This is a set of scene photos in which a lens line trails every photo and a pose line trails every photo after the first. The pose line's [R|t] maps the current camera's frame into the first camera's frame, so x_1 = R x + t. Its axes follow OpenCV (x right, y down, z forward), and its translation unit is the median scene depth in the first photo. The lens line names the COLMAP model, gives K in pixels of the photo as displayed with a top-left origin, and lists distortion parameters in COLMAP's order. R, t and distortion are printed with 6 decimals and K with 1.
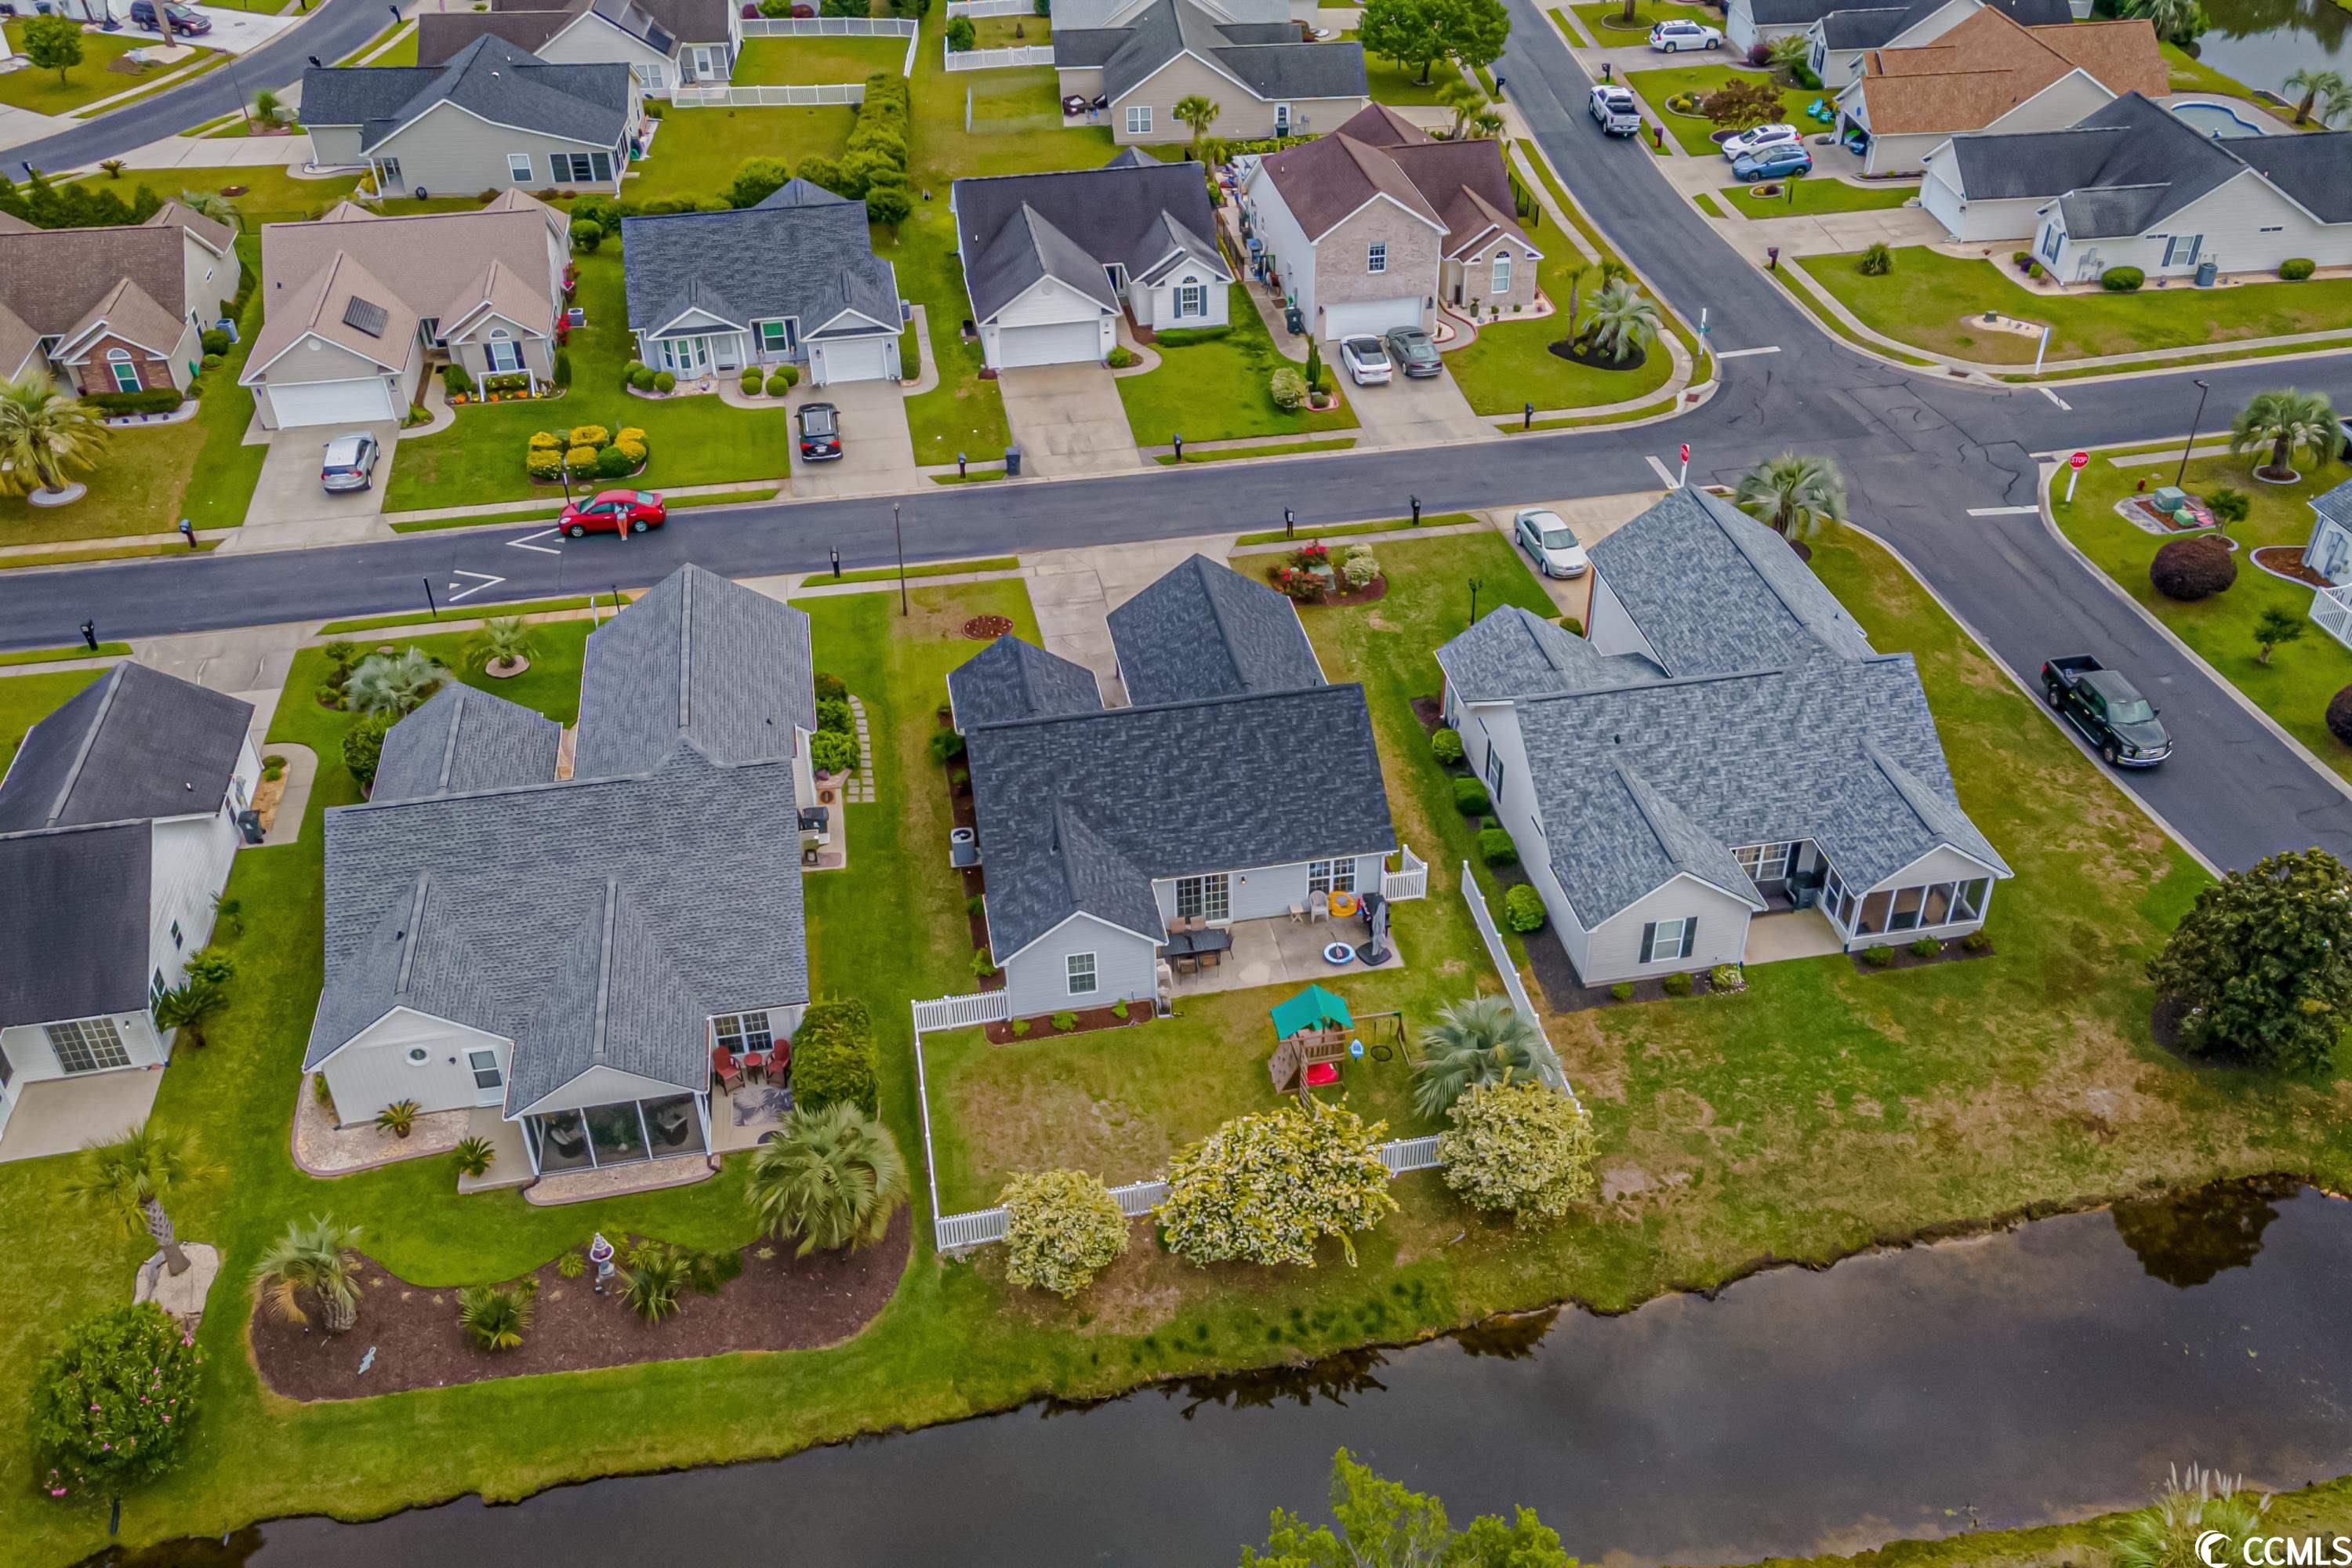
lens RADIAL K [[1950.8, 0, 1175.6], [0, 1950.8, 754.4], [0, 0, 1]] dist [0.001768, 0.087774]
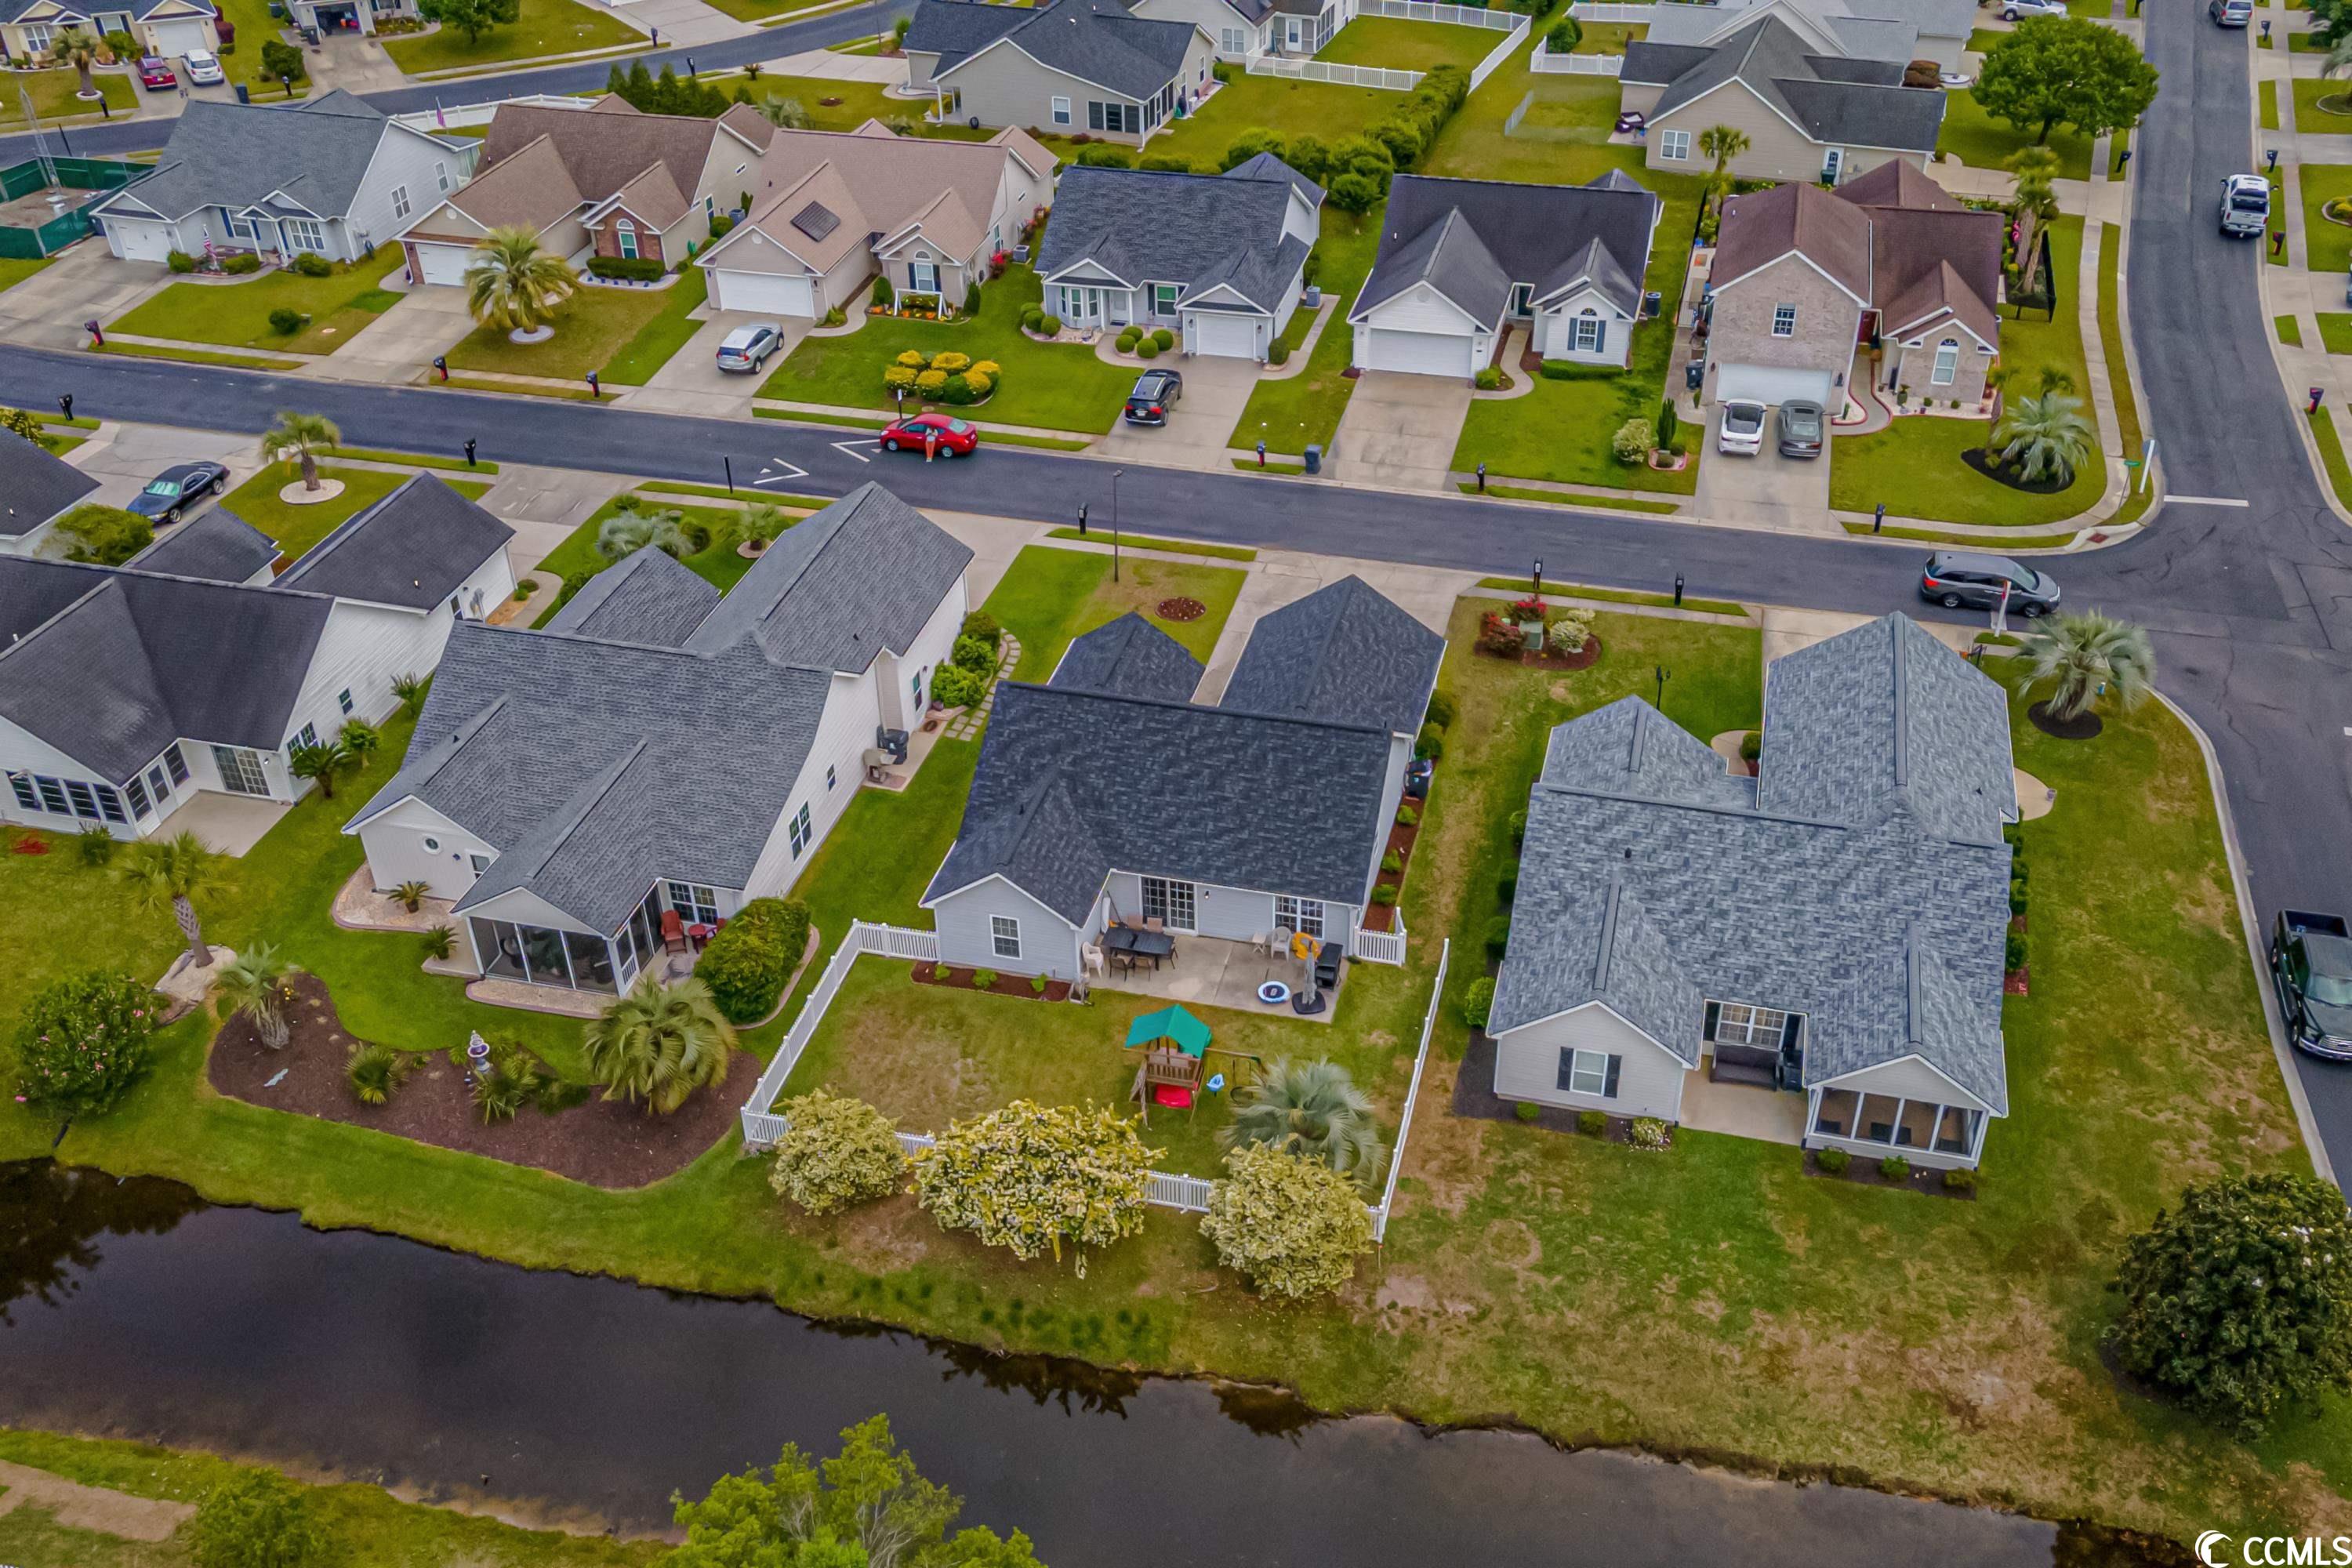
lens RADIAL K [[2025.9, 0, 1176.0], [0, 2025.9, 784.0], [0, 0, 1]] dist [0.009703, 0.051052]
pose [[0.913448, 0.239895, -0.328729, 0.229028], [-0.238573, 0.970081, 0.045001, -0.021215], [0.329689, 0.037320, 0.943352, 0.020883]]
